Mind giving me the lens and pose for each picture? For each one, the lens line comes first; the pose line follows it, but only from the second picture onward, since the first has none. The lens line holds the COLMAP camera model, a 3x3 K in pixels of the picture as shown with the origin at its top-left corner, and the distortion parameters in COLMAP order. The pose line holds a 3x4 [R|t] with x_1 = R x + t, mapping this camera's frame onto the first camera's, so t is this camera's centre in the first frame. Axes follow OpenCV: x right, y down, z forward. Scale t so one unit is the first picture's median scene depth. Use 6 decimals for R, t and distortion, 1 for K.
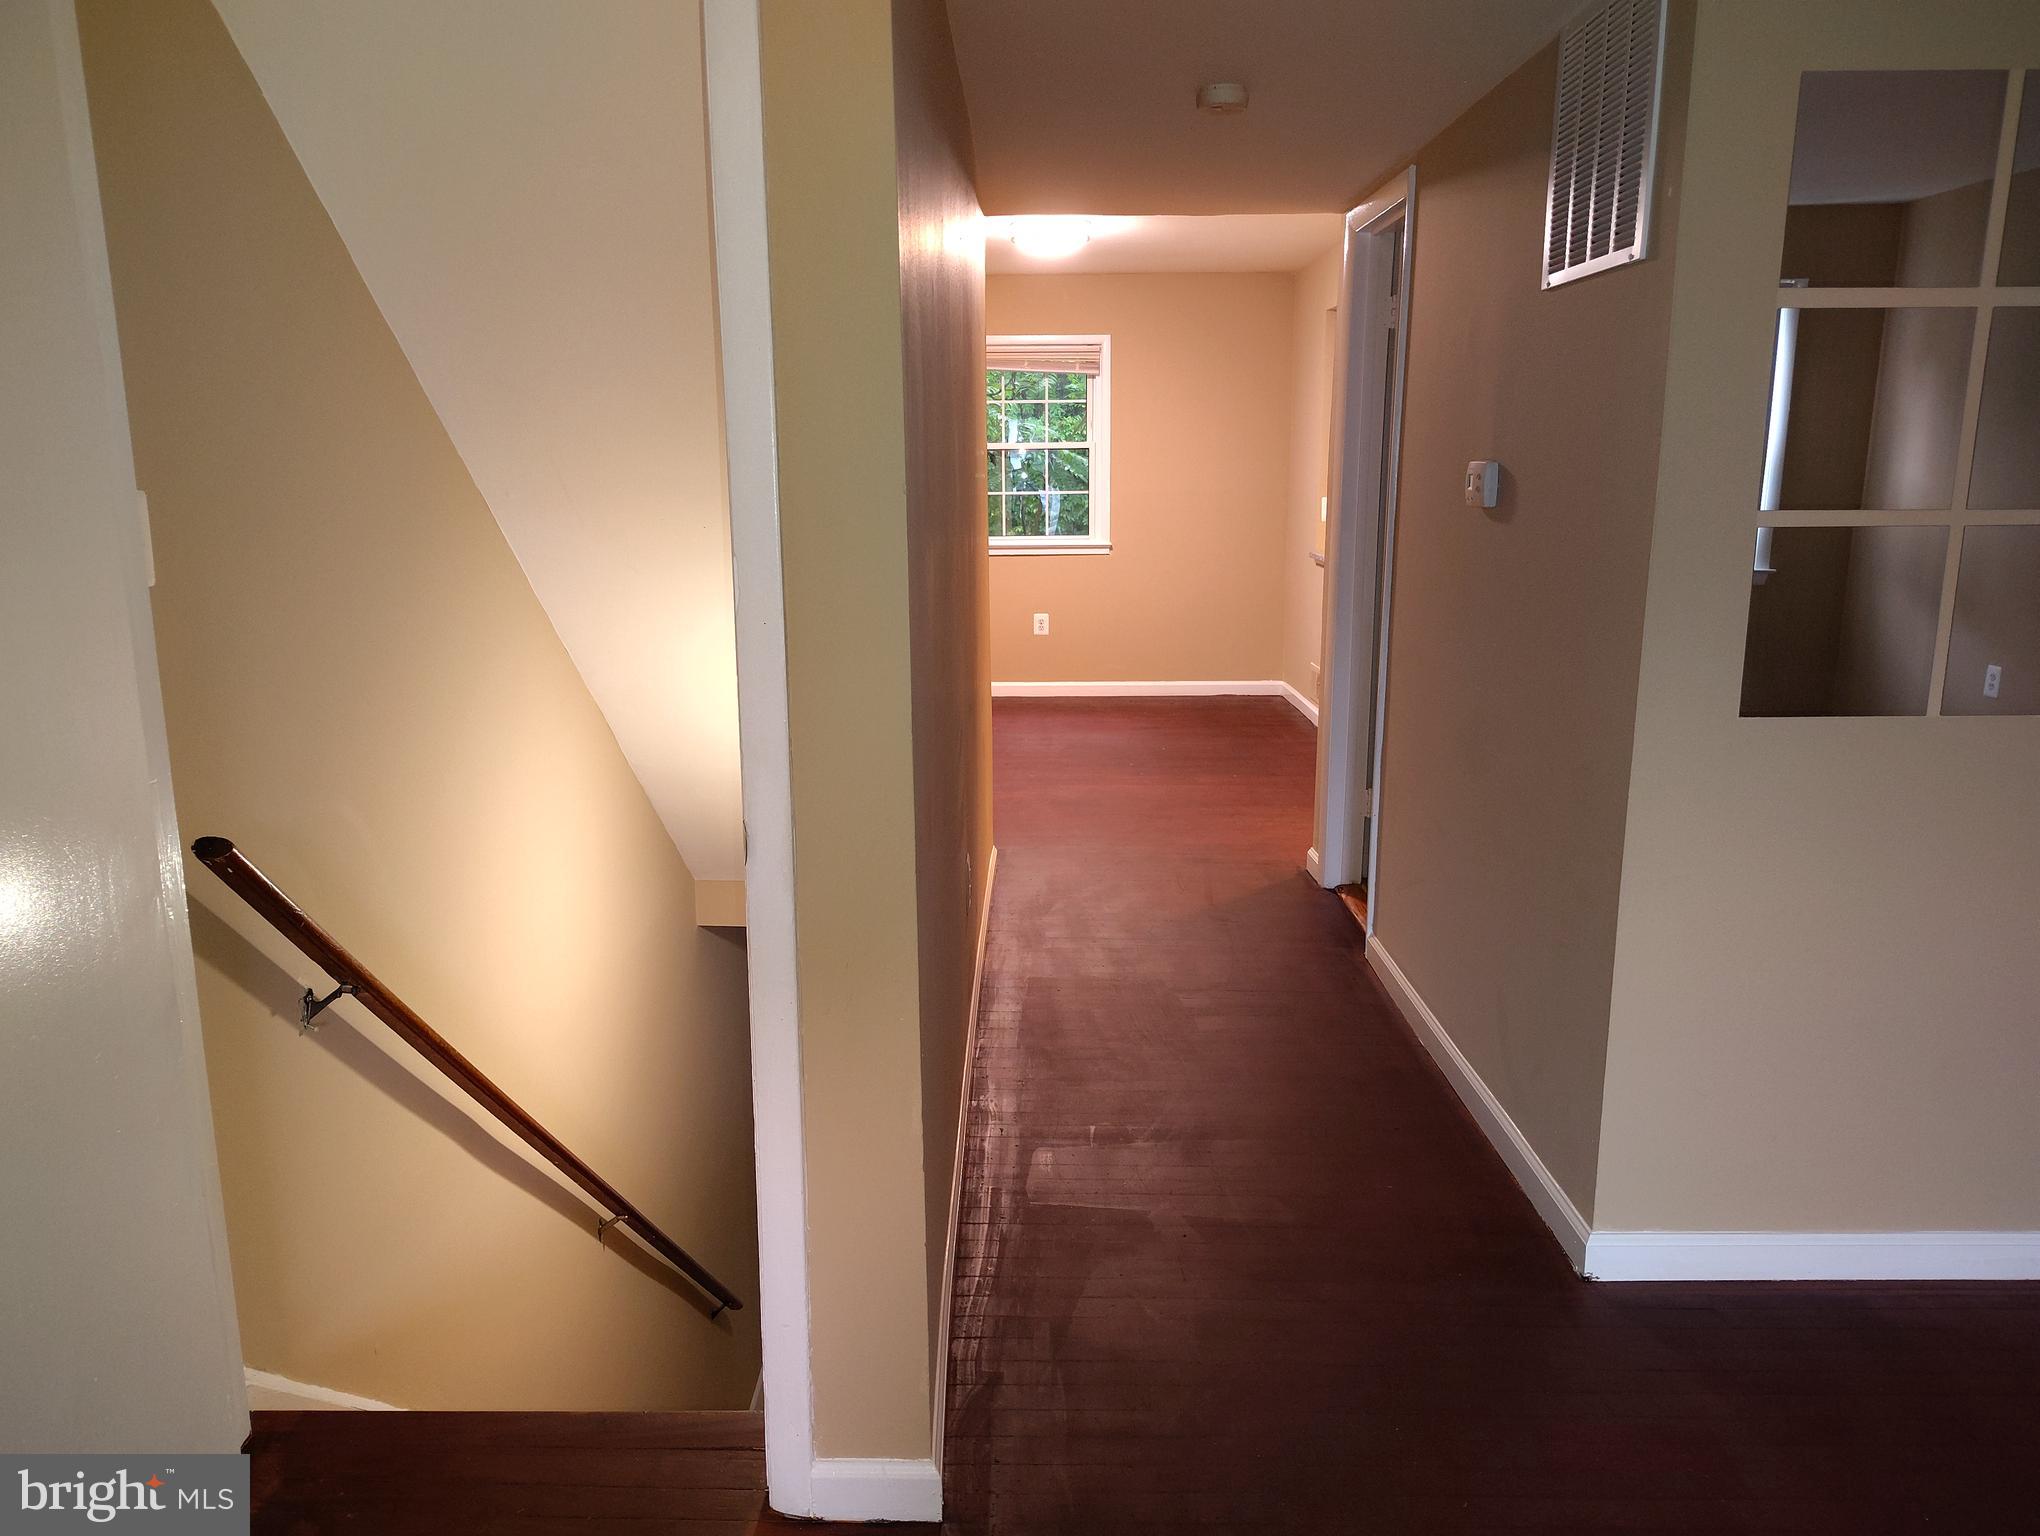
lens RADIAL K [[1411.1, 0, 1020.6], [0, 1411.1, 773.5], [0, 0, 1]] dist [-0.002886, 0.000629]
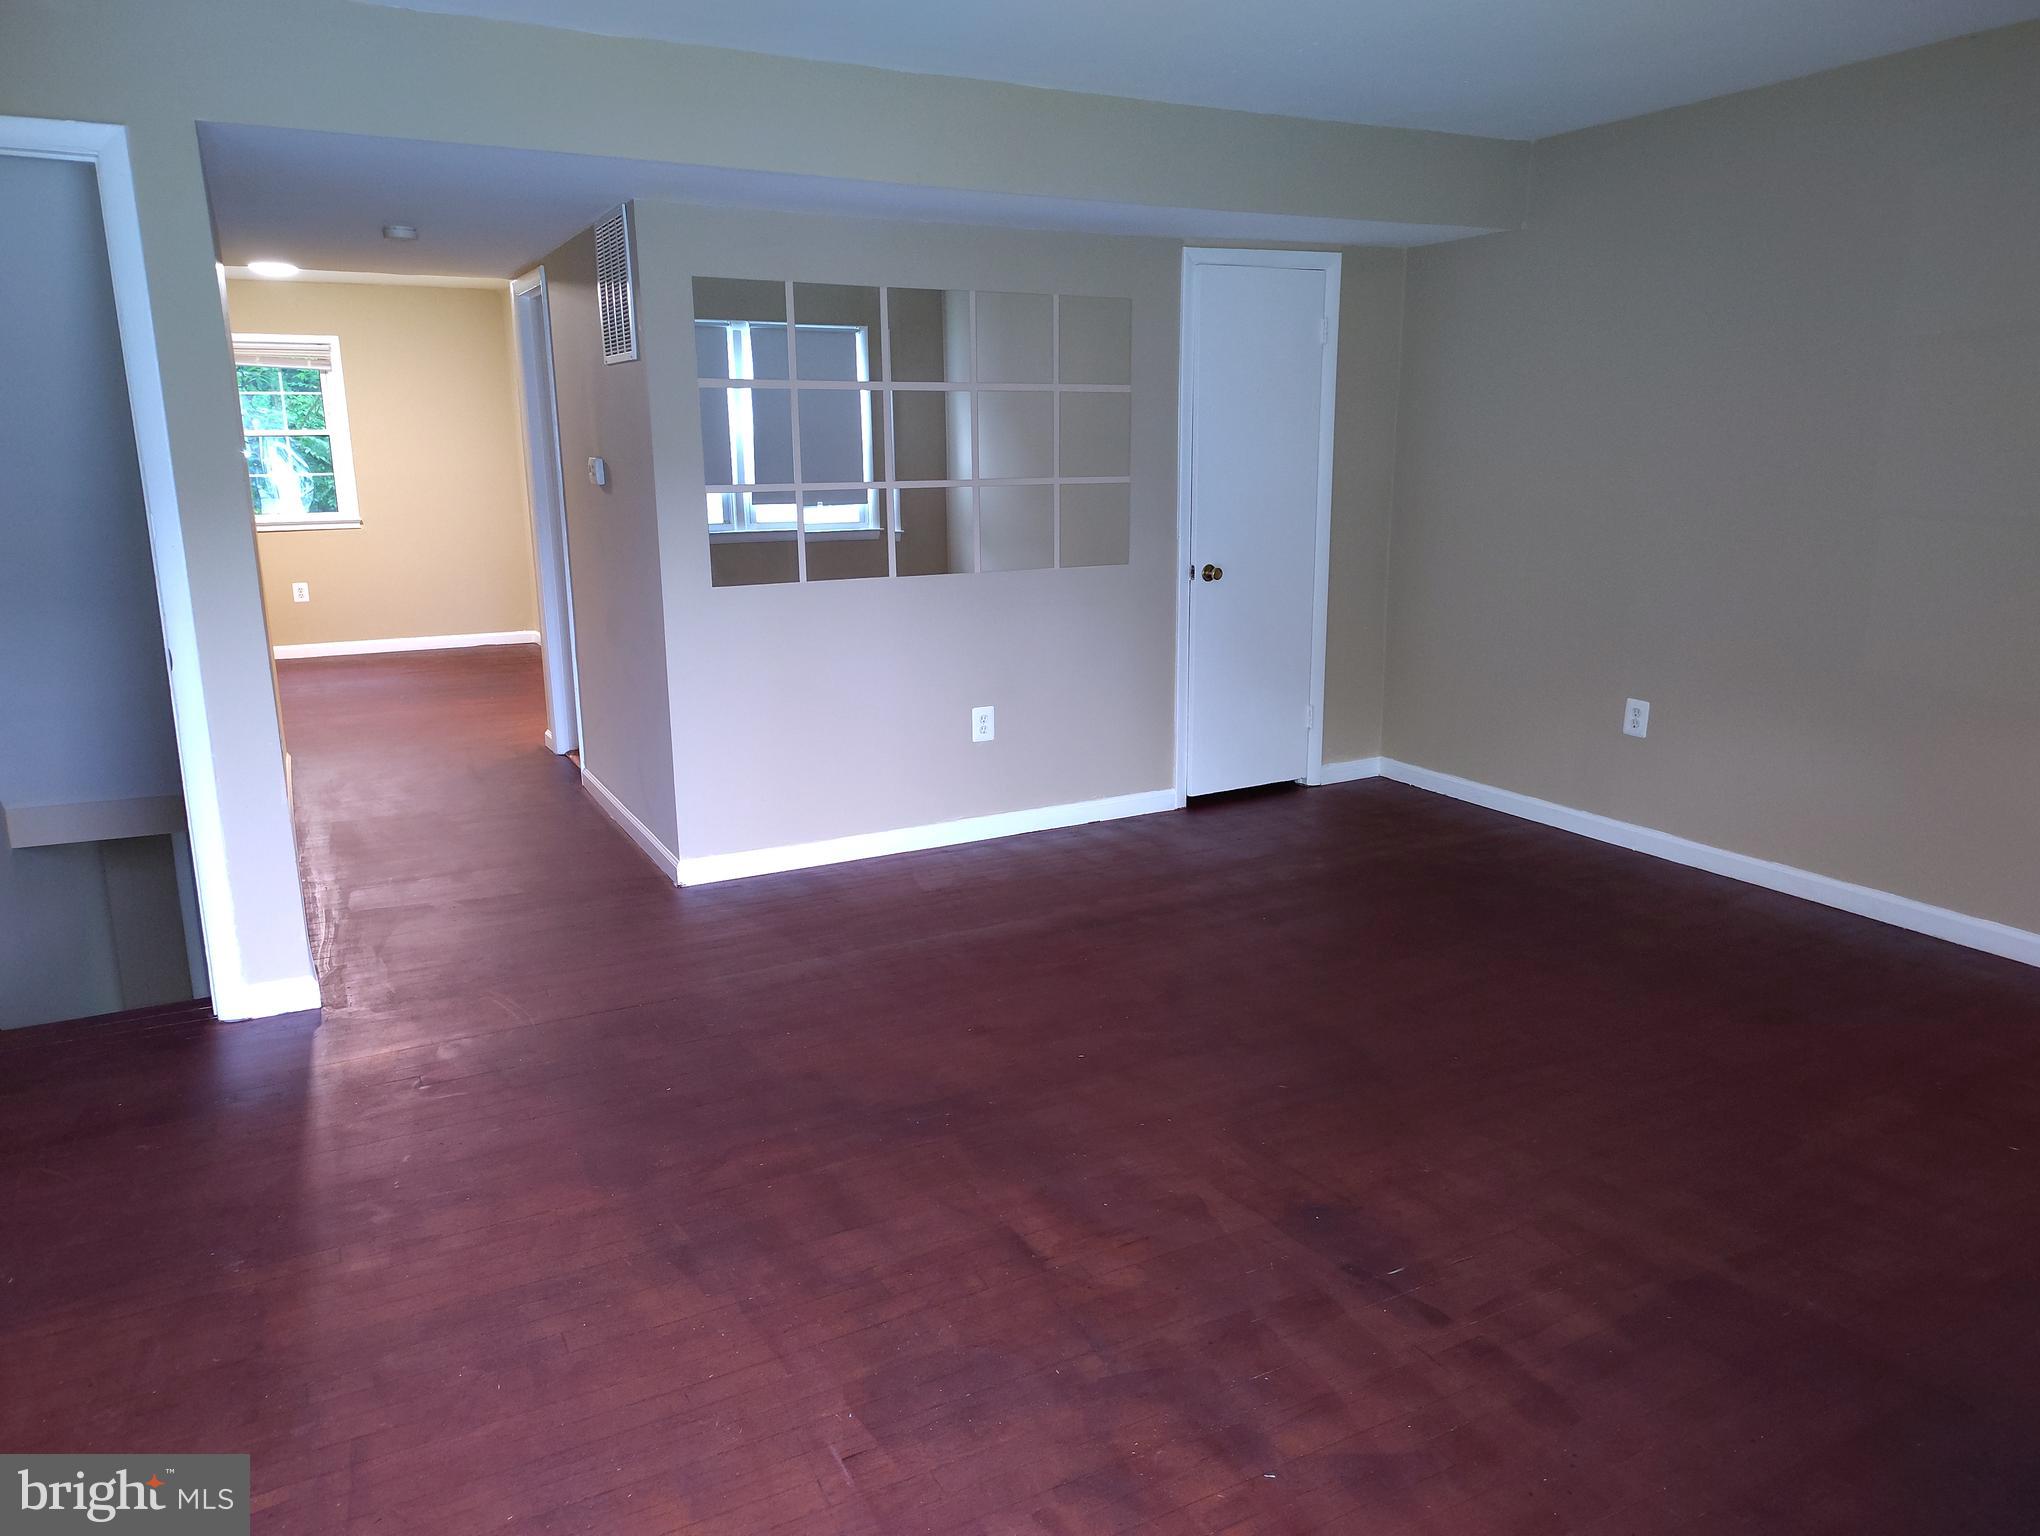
lens RADIAL K [[1388.9, 0, 1023.4], [0, 1388.9, 759.9], [0, 0, 1]] dist [0.076184, -0.084784]
pose [[0.878995, -0.106285, 0.464835, -0.034473], [0.102599, 0.994165, 0.033303, 0.108578], [-0.465663, 0.018419, 0.884771, -0.574364]]
